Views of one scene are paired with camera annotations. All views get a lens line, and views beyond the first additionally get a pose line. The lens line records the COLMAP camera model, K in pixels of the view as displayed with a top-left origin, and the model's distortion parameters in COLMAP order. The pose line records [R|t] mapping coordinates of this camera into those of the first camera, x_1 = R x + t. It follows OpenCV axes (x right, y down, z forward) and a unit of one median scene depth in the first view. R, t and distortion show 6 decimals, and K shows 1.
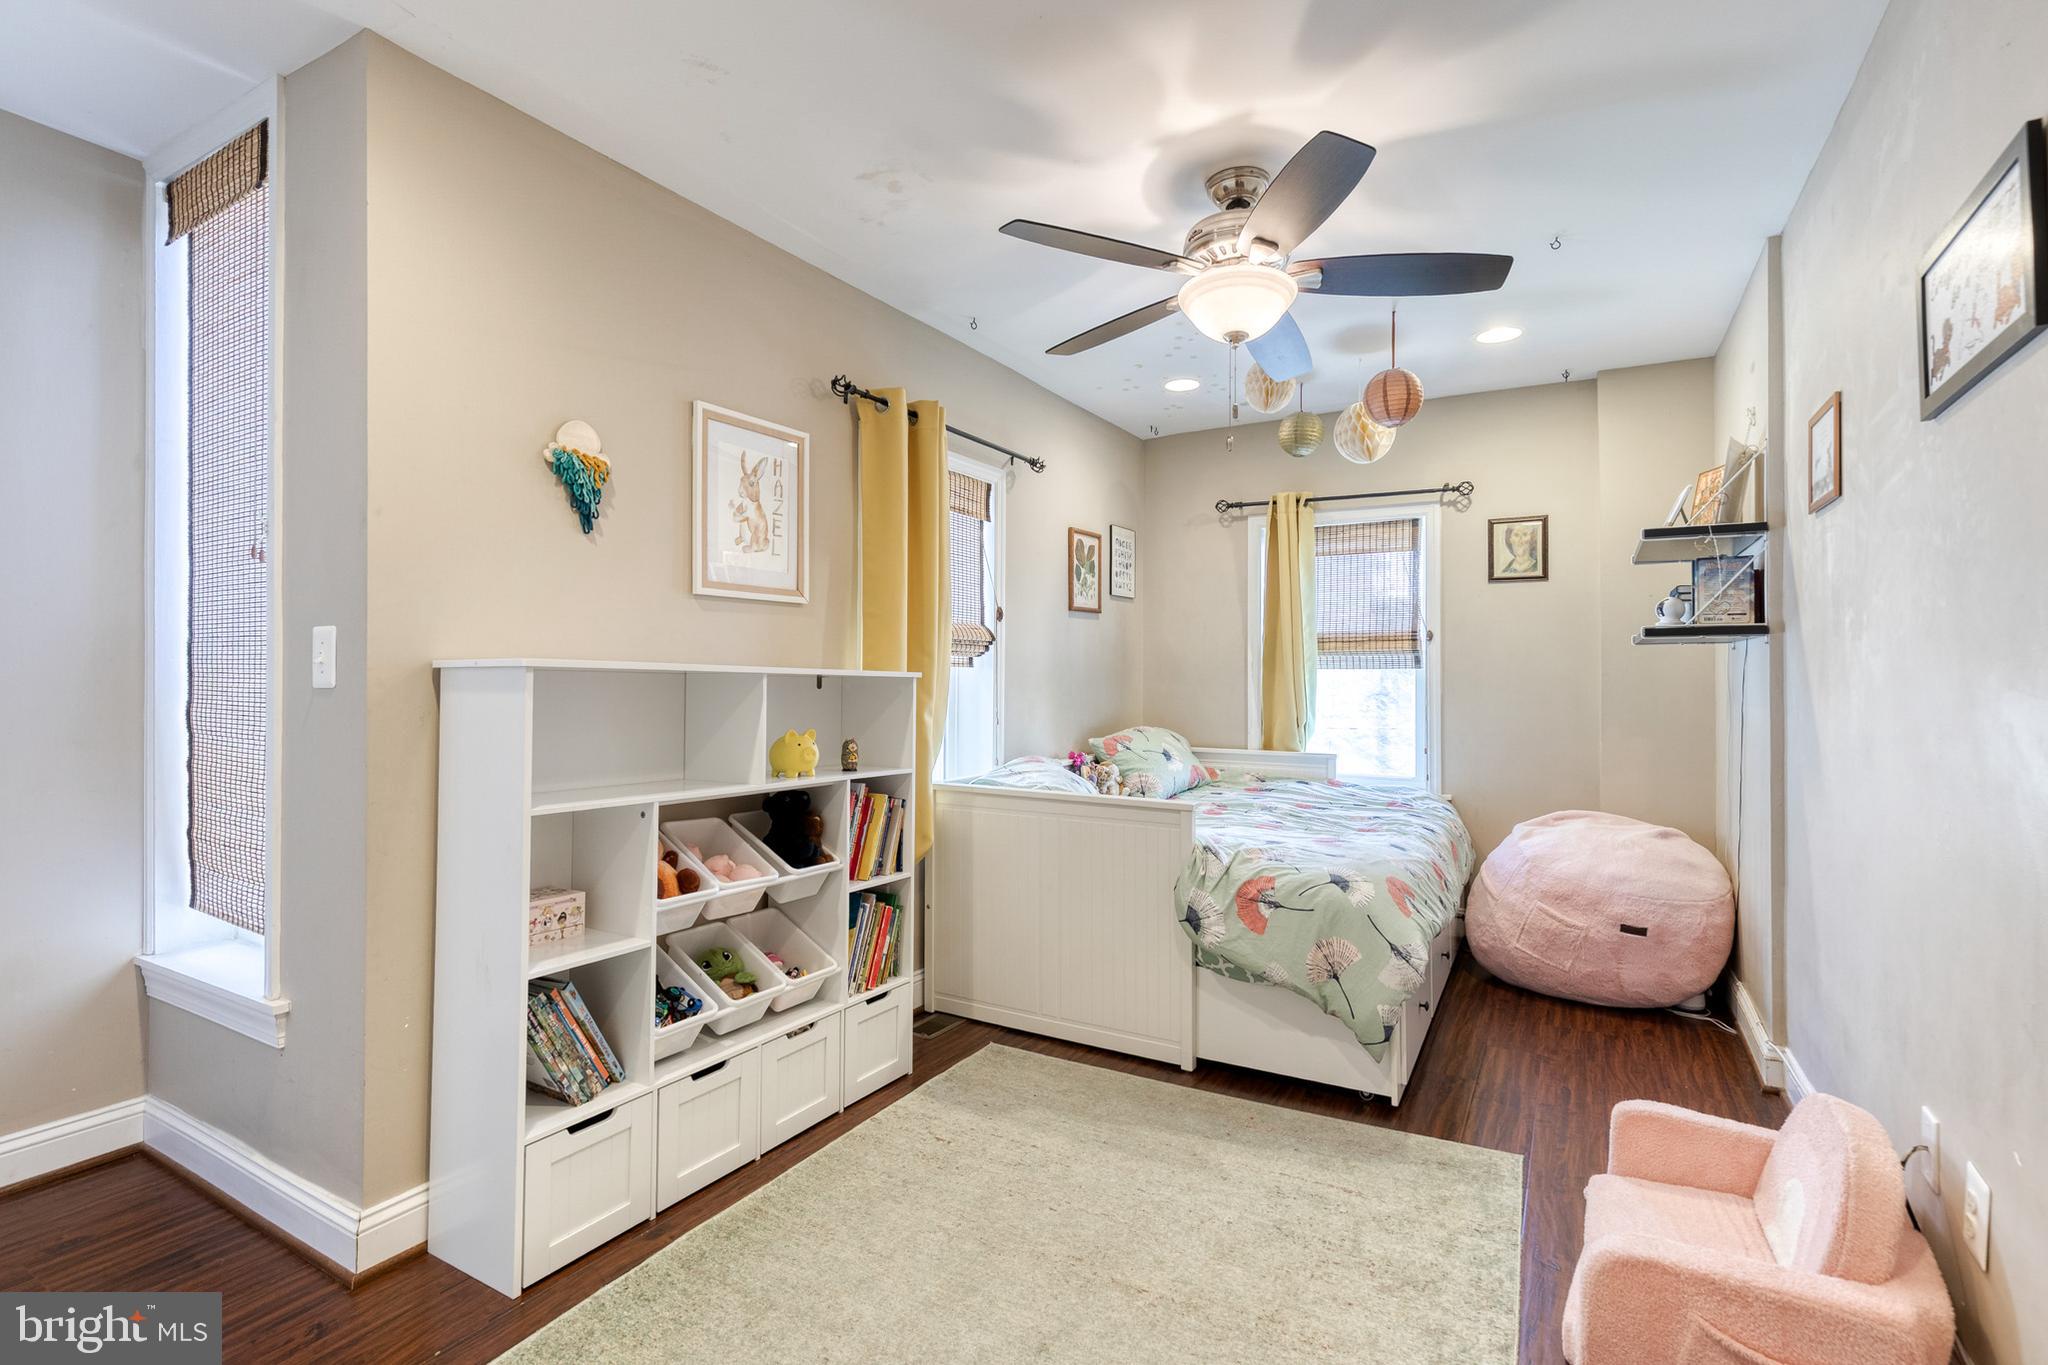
lens RADIAL K [[942.5, 0, 1027.2], [0, 942.5, 669.8], [0, 0, 1]] dist [0.013057, -0.002247]
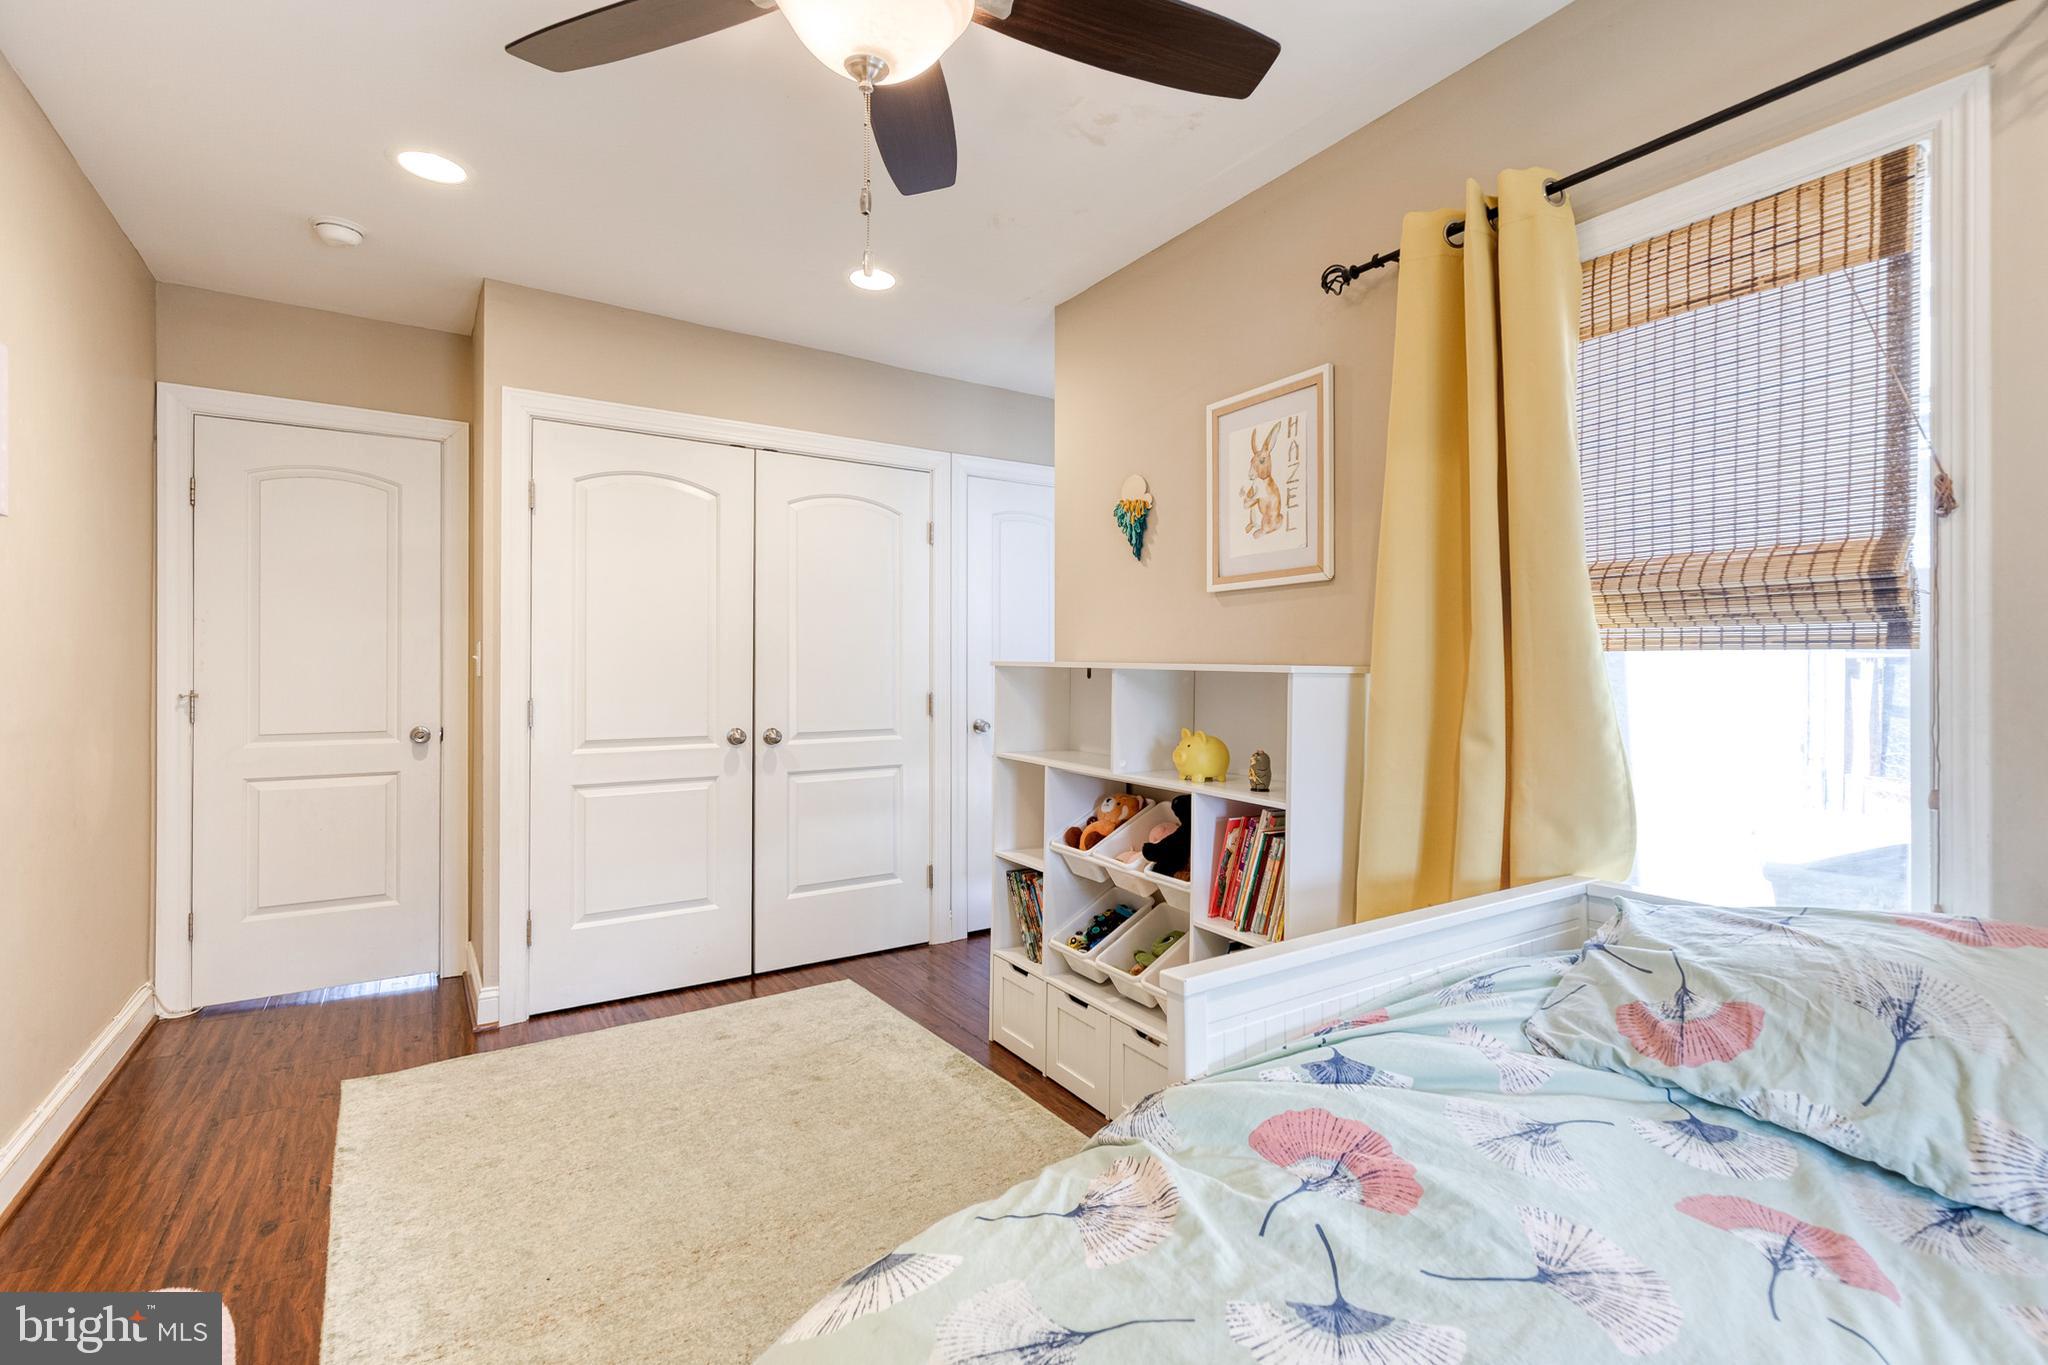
lens RADIAL K [[942.5, 0, 1042.3], [0, 942.5, 675.2], [0, 0, 1]] dist [0.013057, -0.002247]
pose [[-0.440991, -0.012774, -0.897421, 0.714209], [-0.010557, 0.999903, -0.009045, 0.024181], [0.897450, 0.005485, -0.441083, 1.402879]]
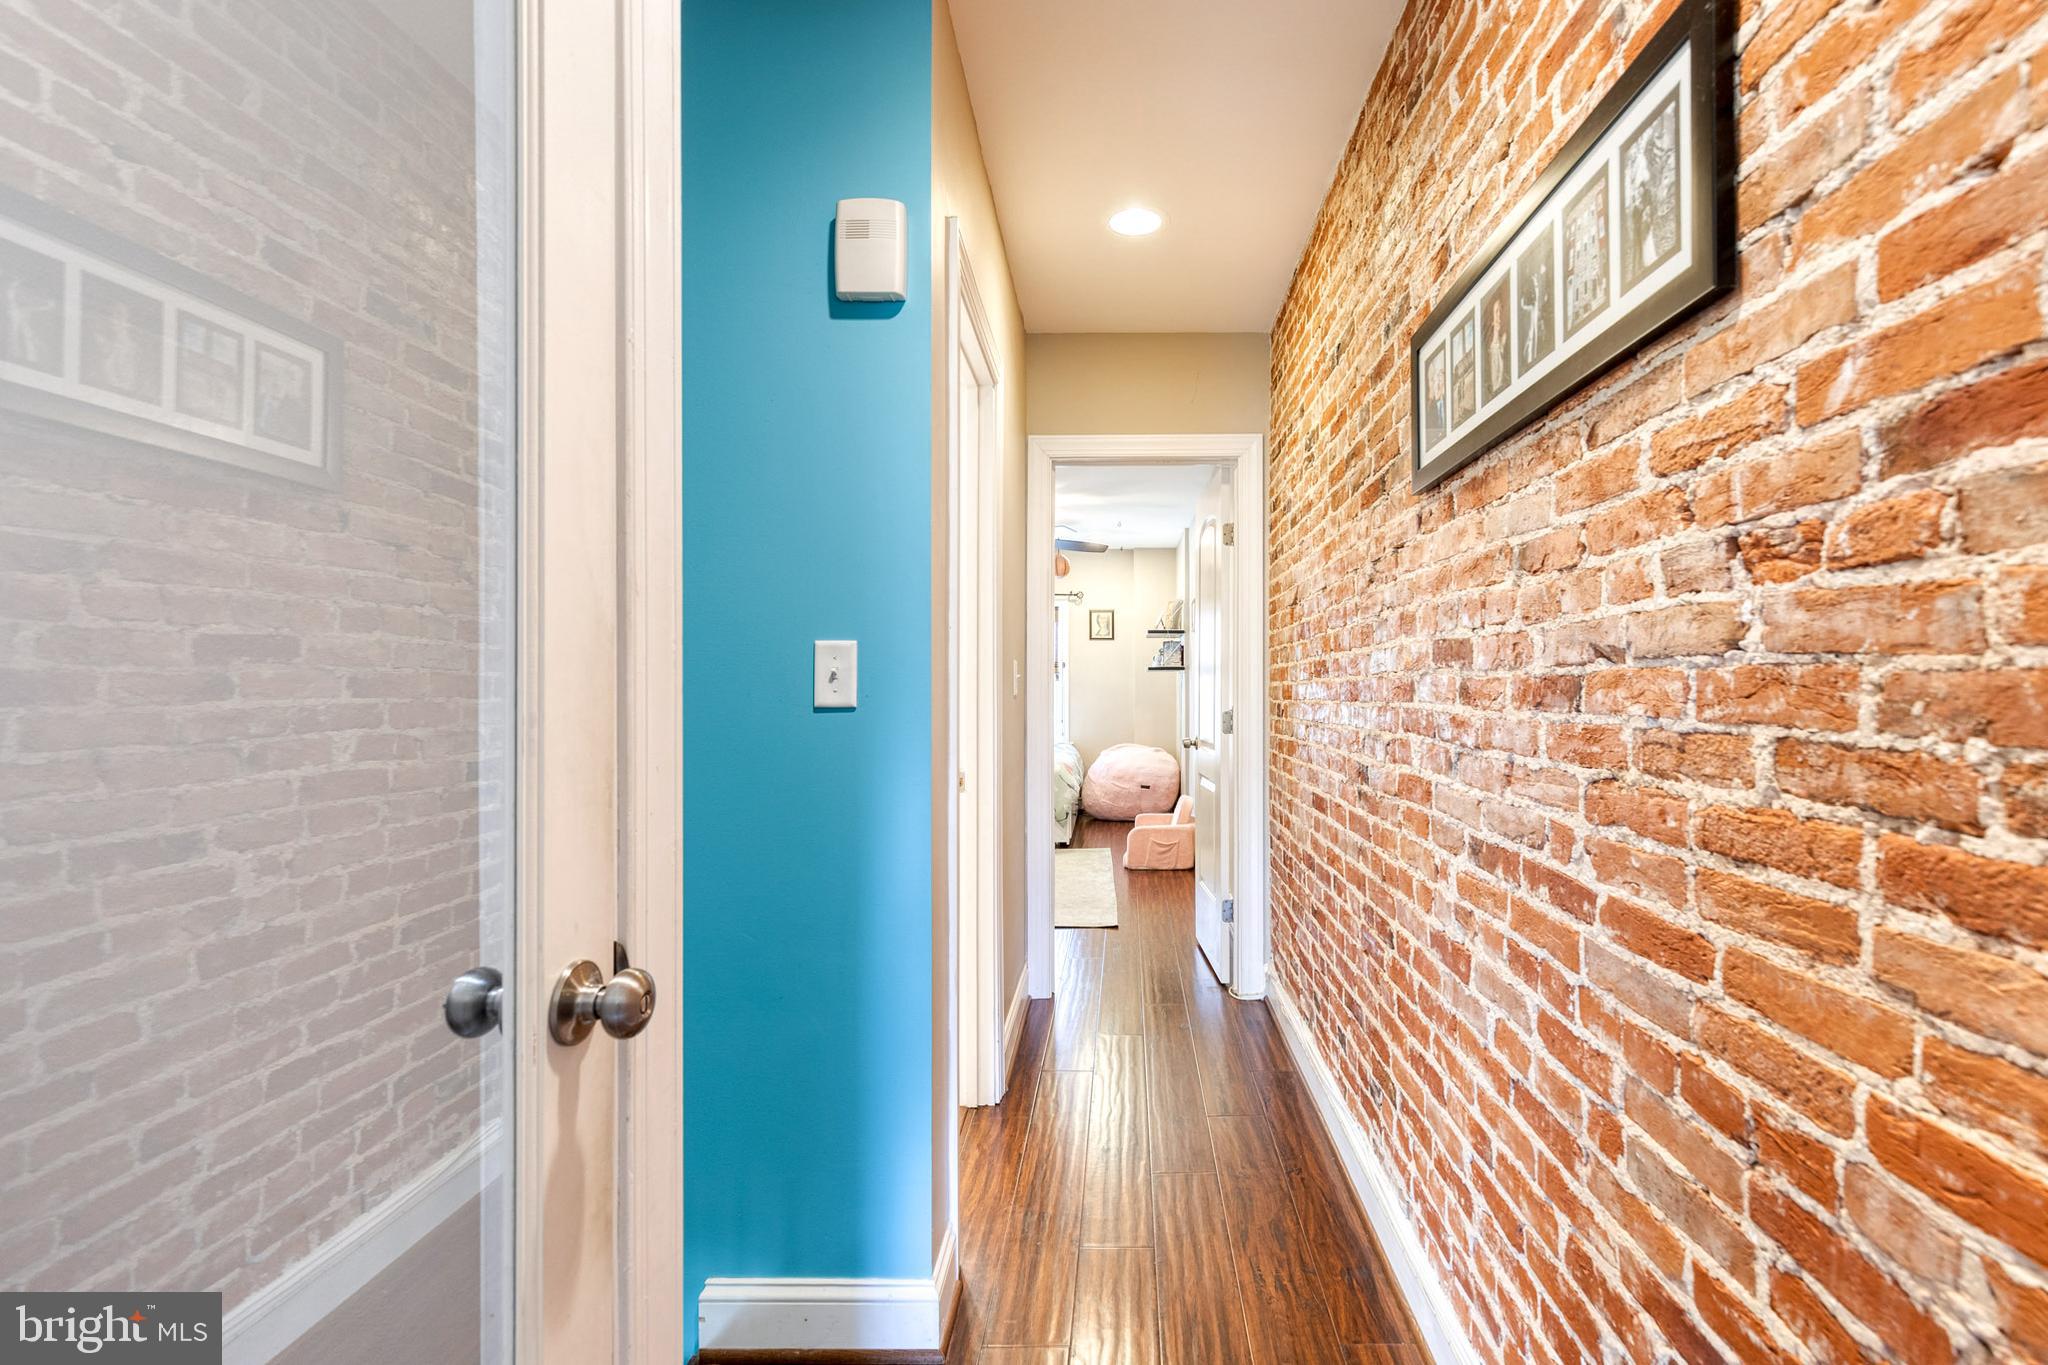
lens RADIAL K [[942.5, 0, 1025.9], [0, 942.5, 678.6], [0, 0, 1]] dist [0.013057, -0.002247]
pose [[0.912826, -0.006205, 0.408301, -0.383036], [0.002045, 0.999941, 0.010624, -0.021454], [-0.408343, -0.008863, 0.912785, -0.659207]]
